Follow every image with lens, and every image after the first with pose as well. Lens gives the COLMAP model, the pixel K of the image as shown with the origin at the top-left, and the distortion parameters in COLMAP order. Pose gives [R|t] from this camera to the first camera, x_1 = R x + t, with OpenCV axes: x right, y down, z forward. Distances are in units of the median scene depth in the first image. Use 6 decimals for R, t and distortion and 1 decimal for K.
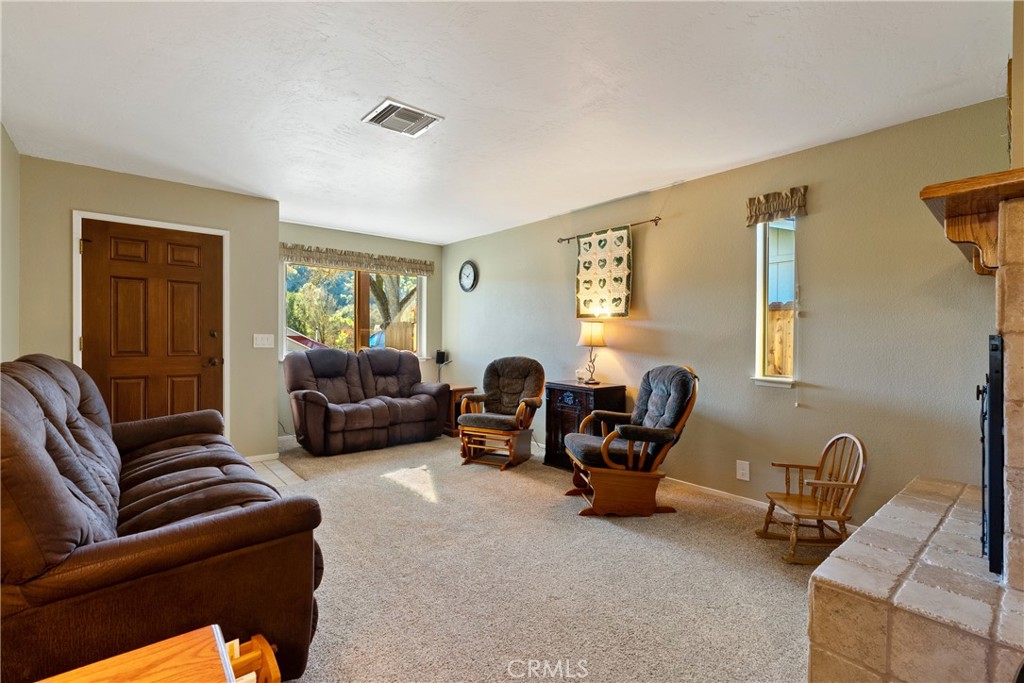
lens RADIAL K [[463.7, 0, 511.5], [0, 463.7, 343.8], [0, 0, 1]] dist [-0.006833, 0.002033]
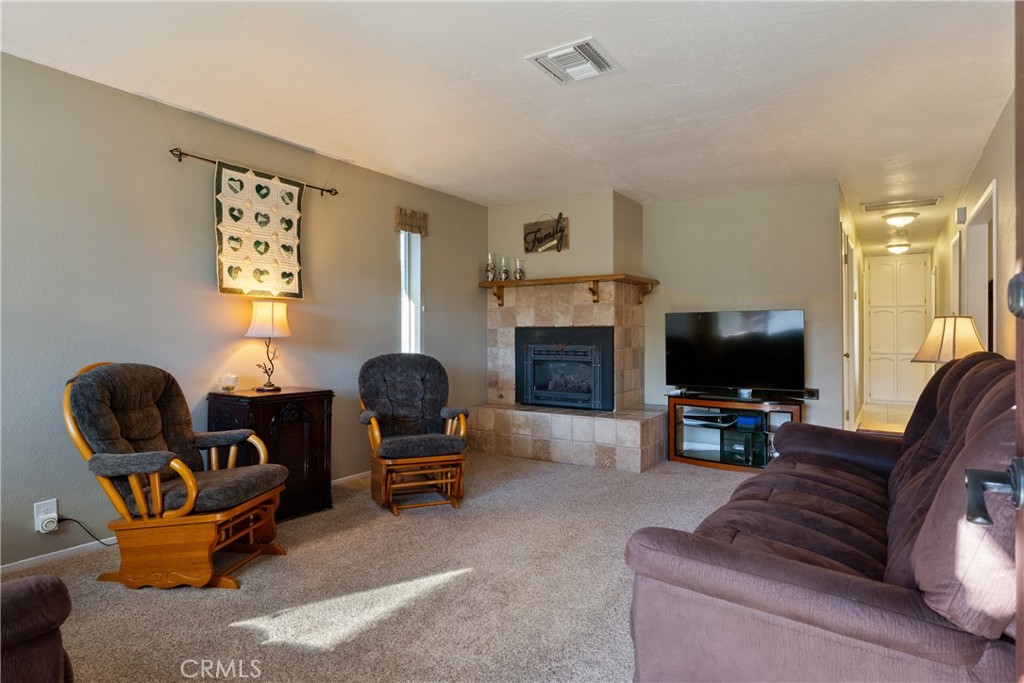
lens RADIAL K [[552.0, 0, 509.8], [0, 552.0, 331.6], [0, 0, 1]] dist [-0.003110, -0.000244]
pose [[-0.270689, -0.005569, 0.962651, -0.719897], [0.010383, 0.999908, 0.008704, -0.006344], [-0.962611, 0.012352, -0.270606, 0.873005]]
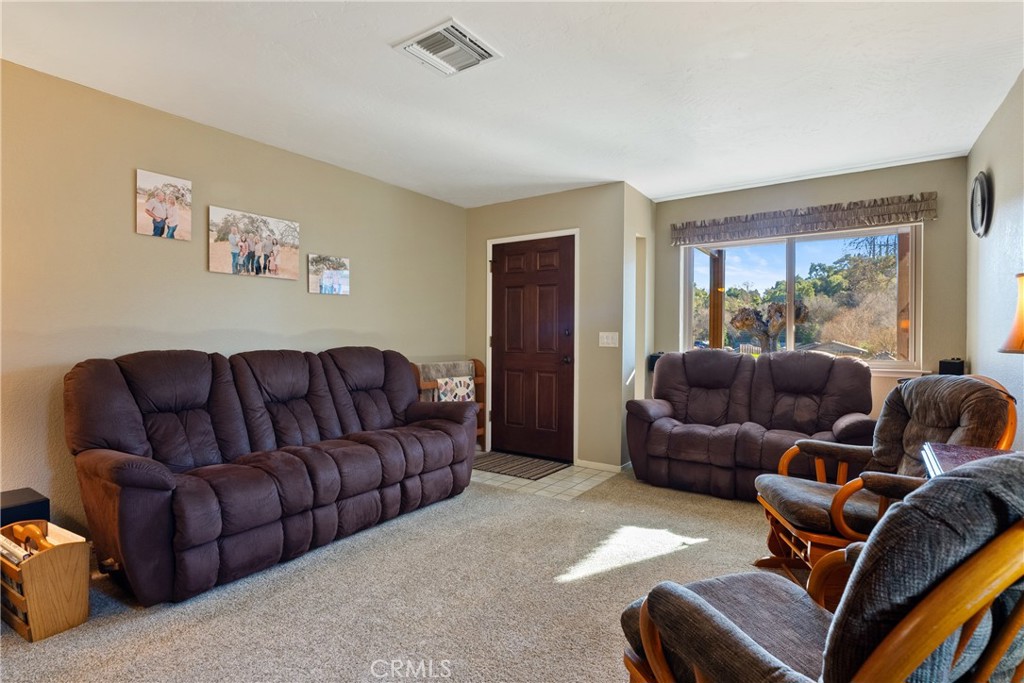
lens RADIAL K [[513.5, 0, 513.8], [0, 513.5, 341.8], [0, 0, 1]] dist [-0.002614, 0.000144]
pose [[0.272473, 0.001901, -0.962162, 0.395122], [-0.009880, 0.999951, -0.000822, 0.001014], [0.962113, 0.009730, 0.272478, 0.553300]]
